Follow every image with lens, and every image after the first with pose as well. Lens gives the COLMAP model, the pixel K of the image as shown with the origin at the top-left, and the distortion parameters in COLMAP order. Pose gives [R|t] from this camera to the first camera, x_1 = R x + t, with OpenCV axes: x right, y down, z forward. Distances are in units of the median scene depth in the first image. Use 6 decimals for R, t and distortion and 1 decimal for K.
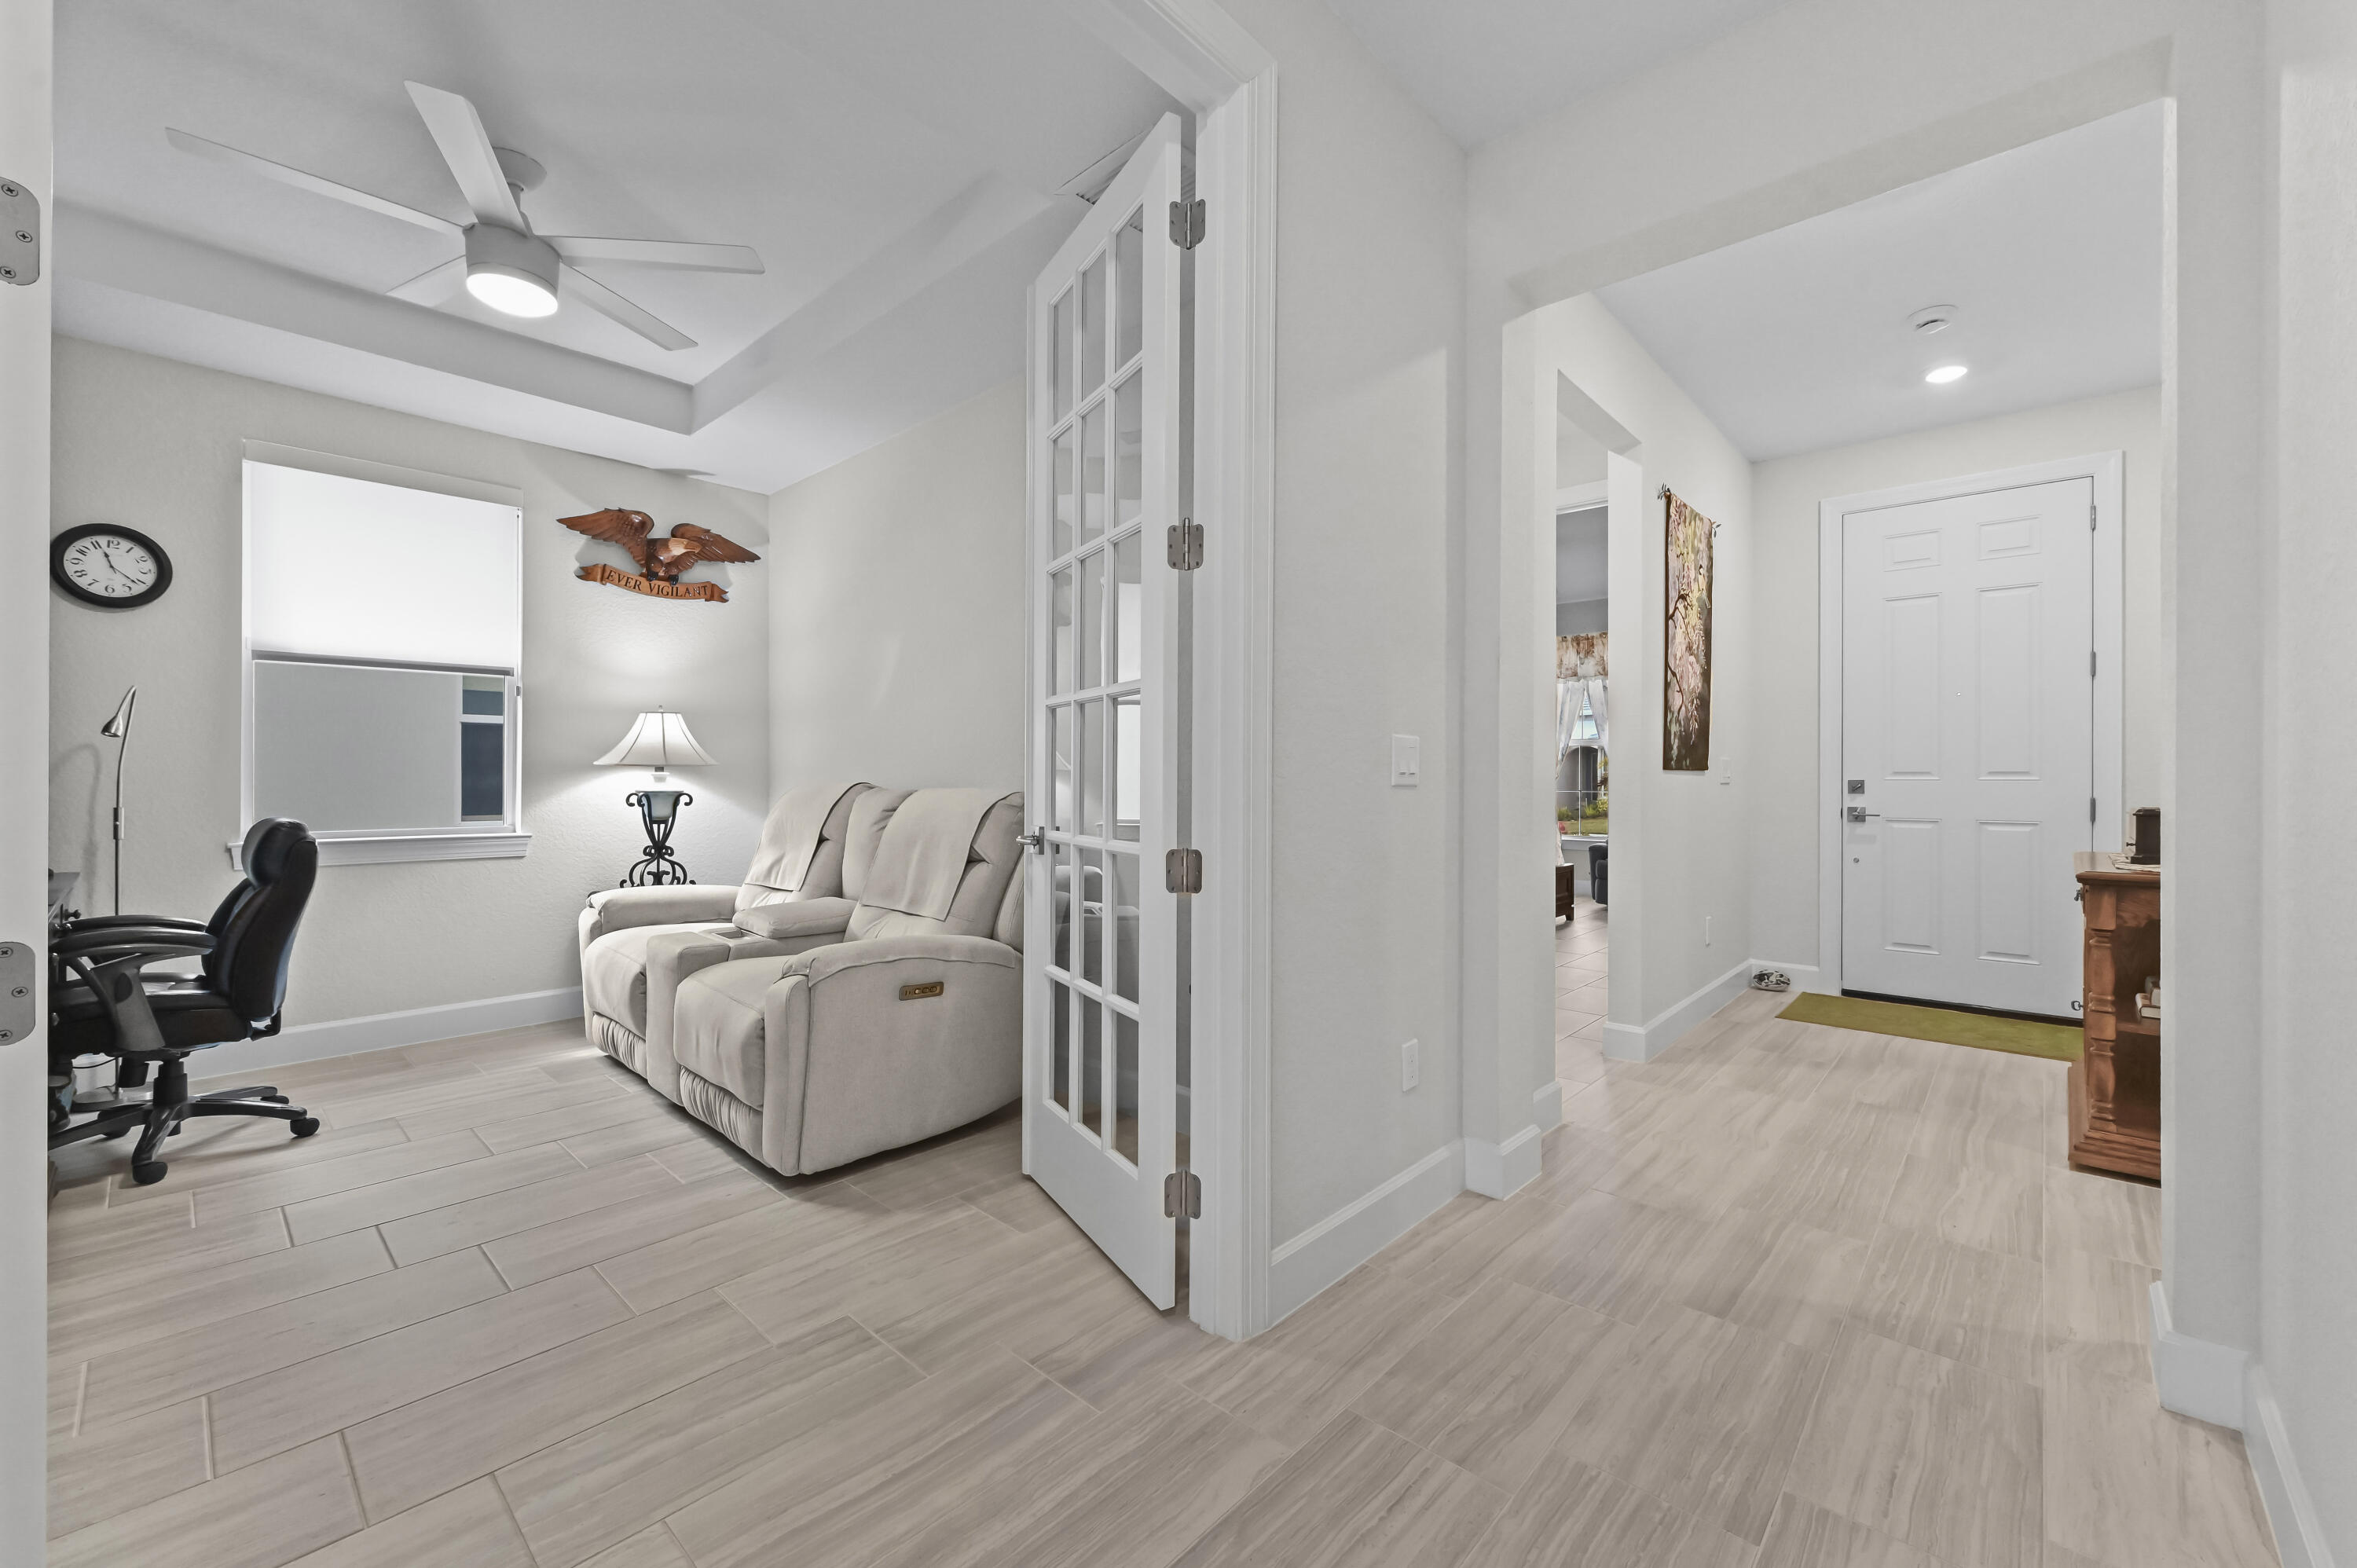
lens RADIAL K [[946.0, 0, 1180.5], [0, 946.0, 777.3], [0, 0, 1]] dist [0.002366, -0.000334]
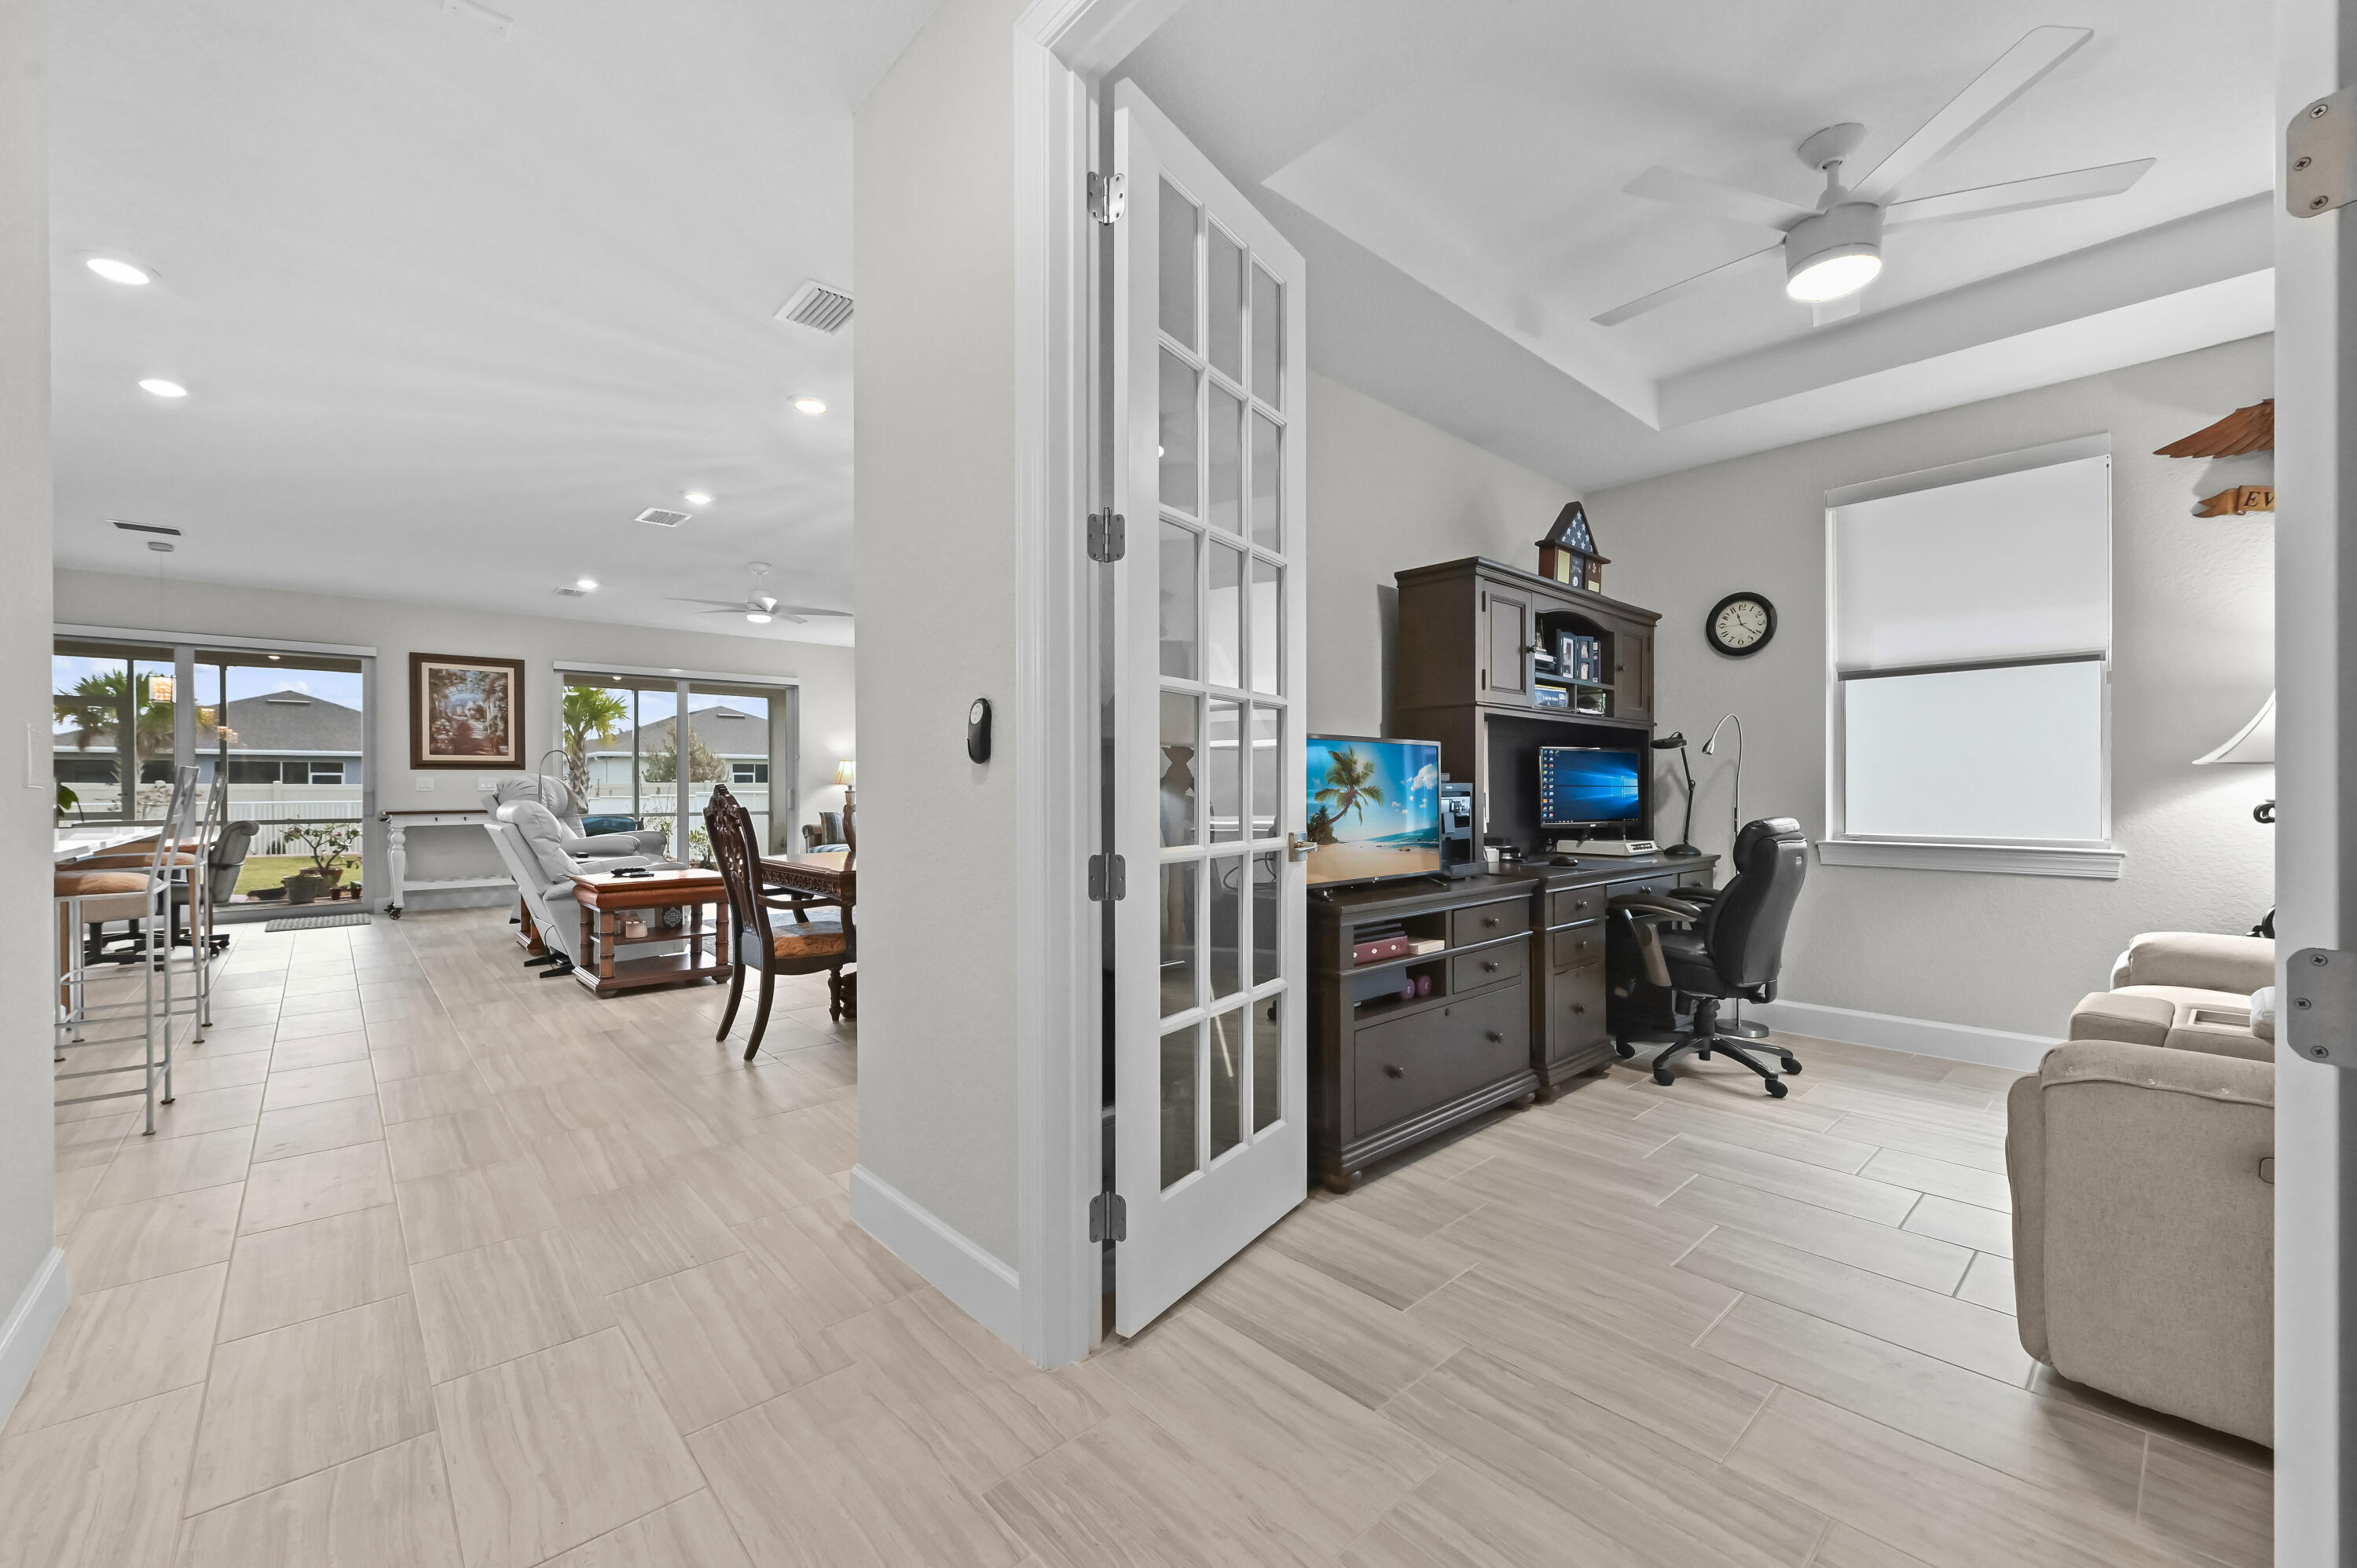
lens RADIAL K [[946.0, 0, 1182.1], [0, 946.0, 792.1], [0, 0, 1]] dist [0.002366, -0.000334]
pose [[-0.090186, 0.000458, -0.995925, 0.212420], [0.004529, 0.999990, 0.000050, 0.005316], [0.995915, -0.004506, -0.090188, 0.295524]]
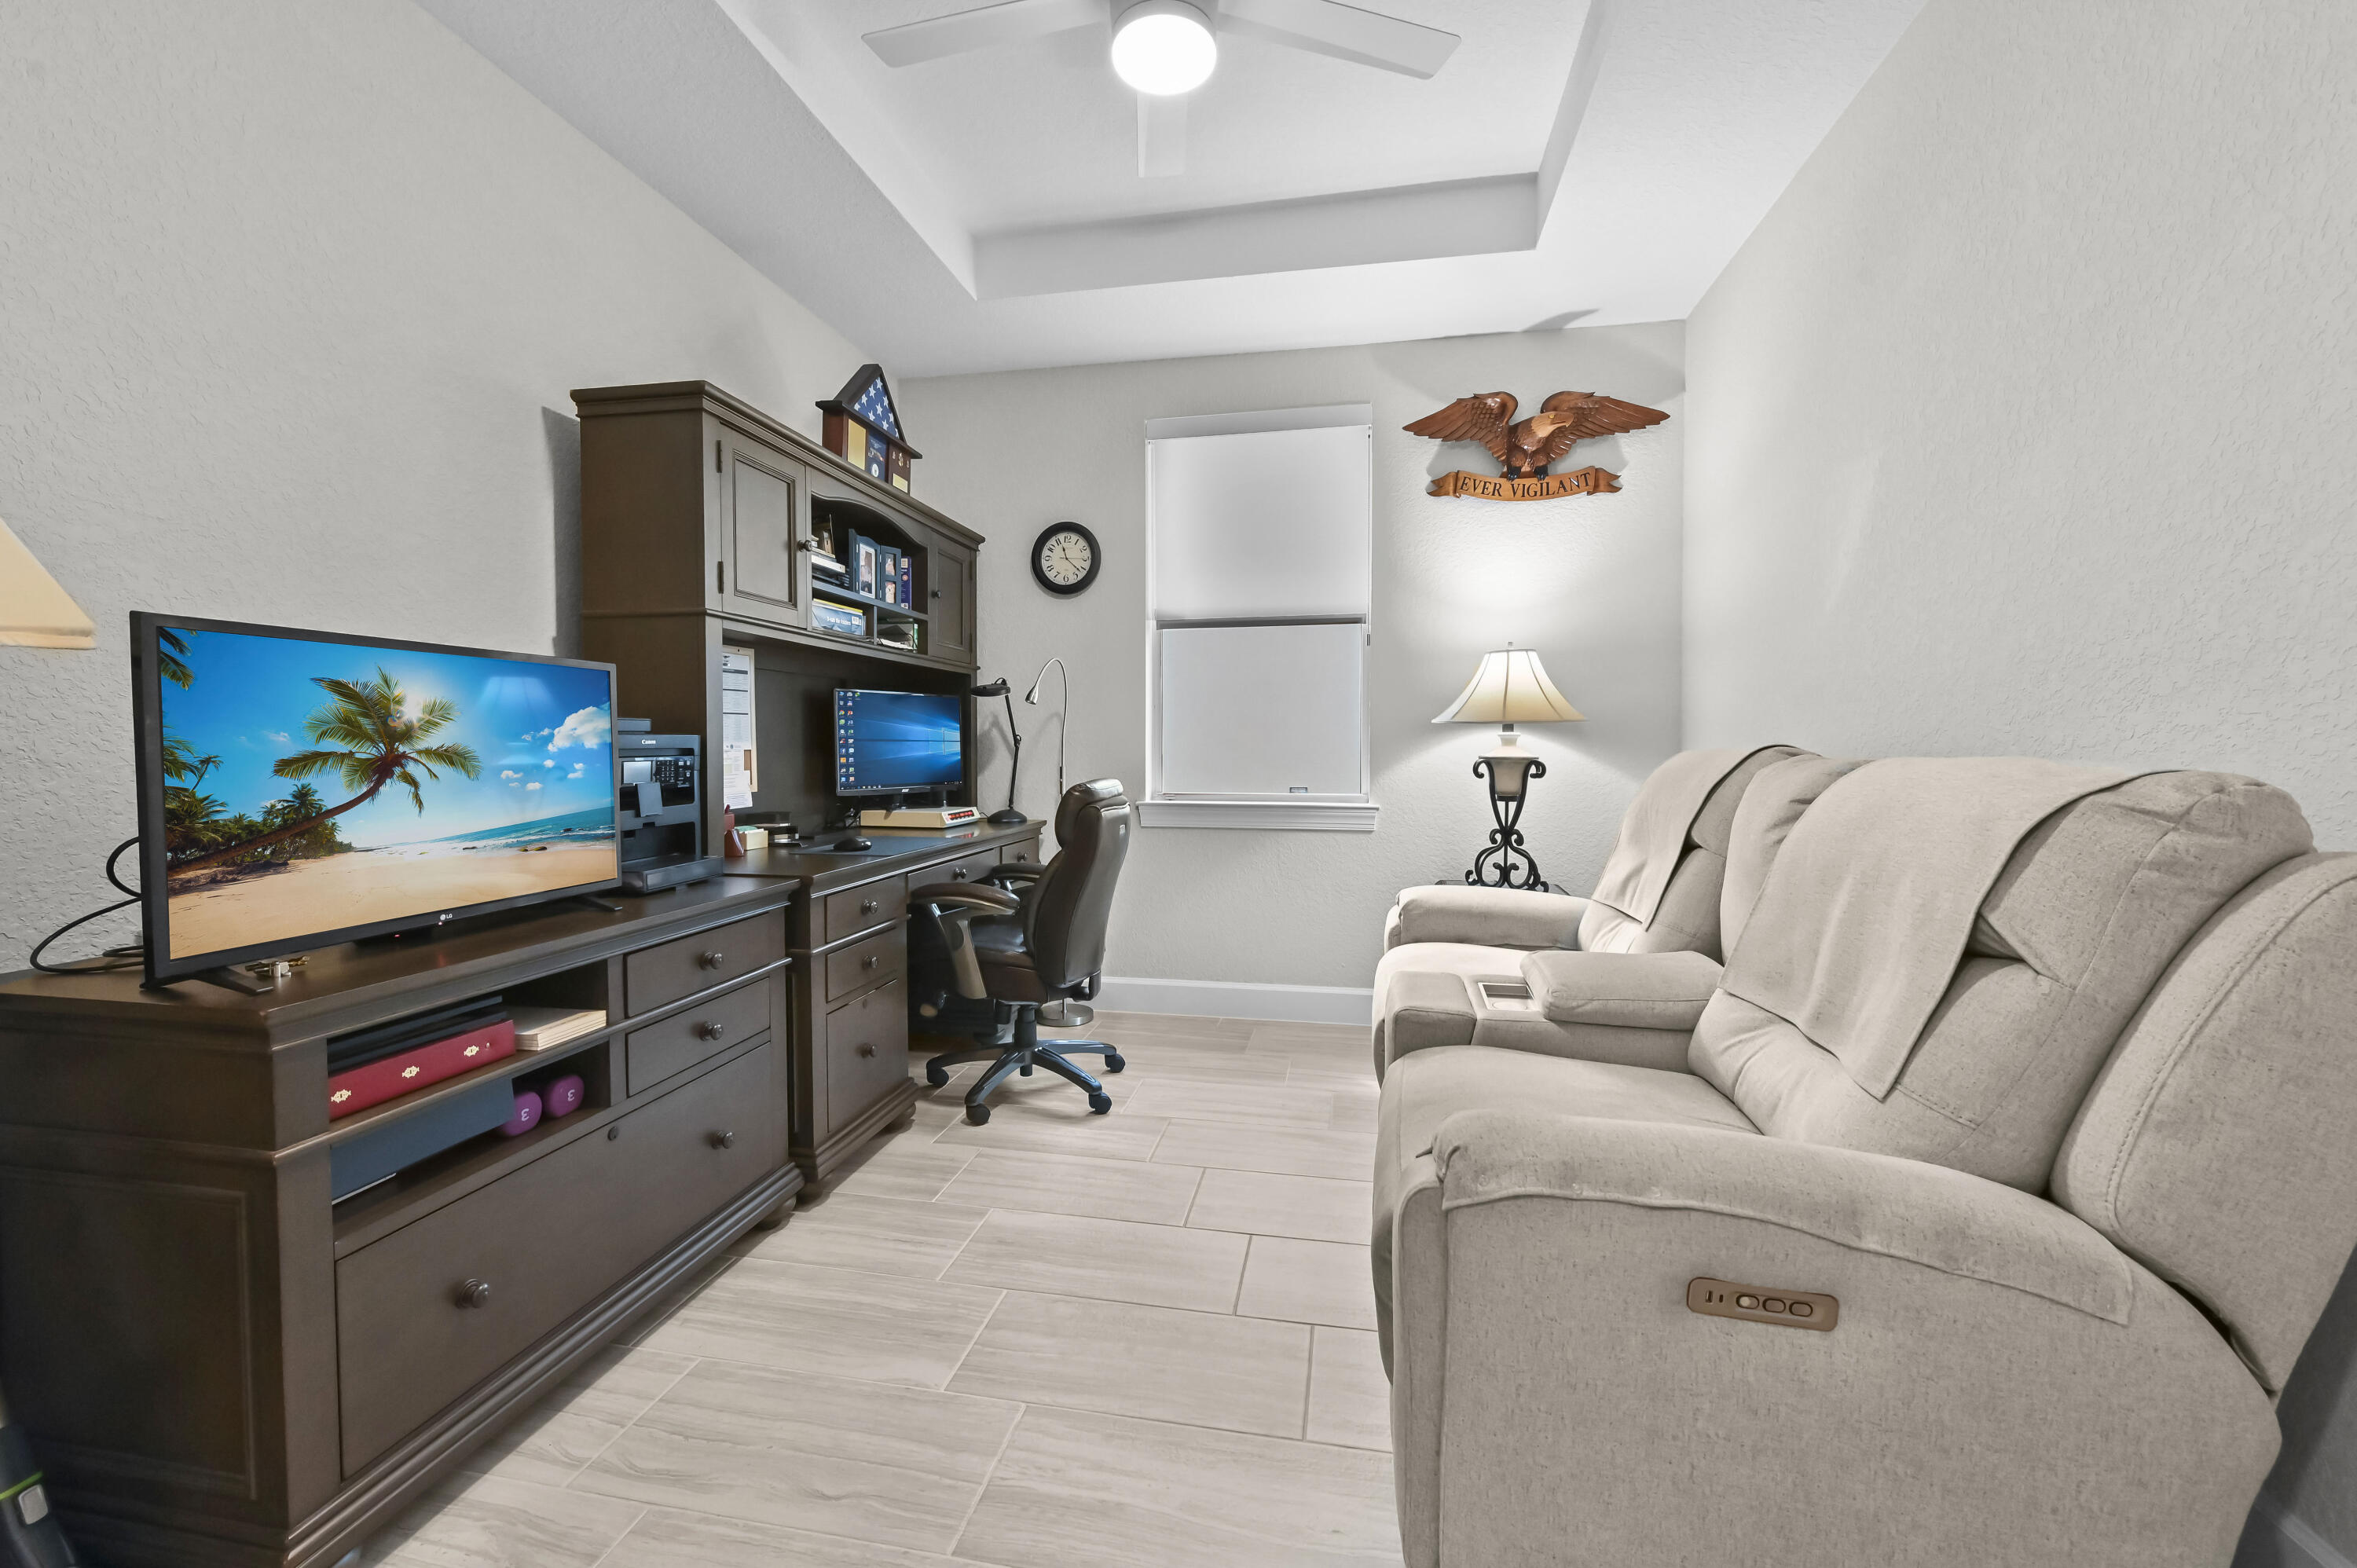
lens RADIAL K [[946.0, 0, 1172.0], [0, 946.0, 765.7], [0, 0, 1]] dist [0.002366, -0.000334]
pose [[0.518972, 0.018037, -0.854601, -0.056208], [0.002313, 0.999744, 0.022505, 0.004390], [0.854788, -0.013656, 0.518798, 0.432198]]
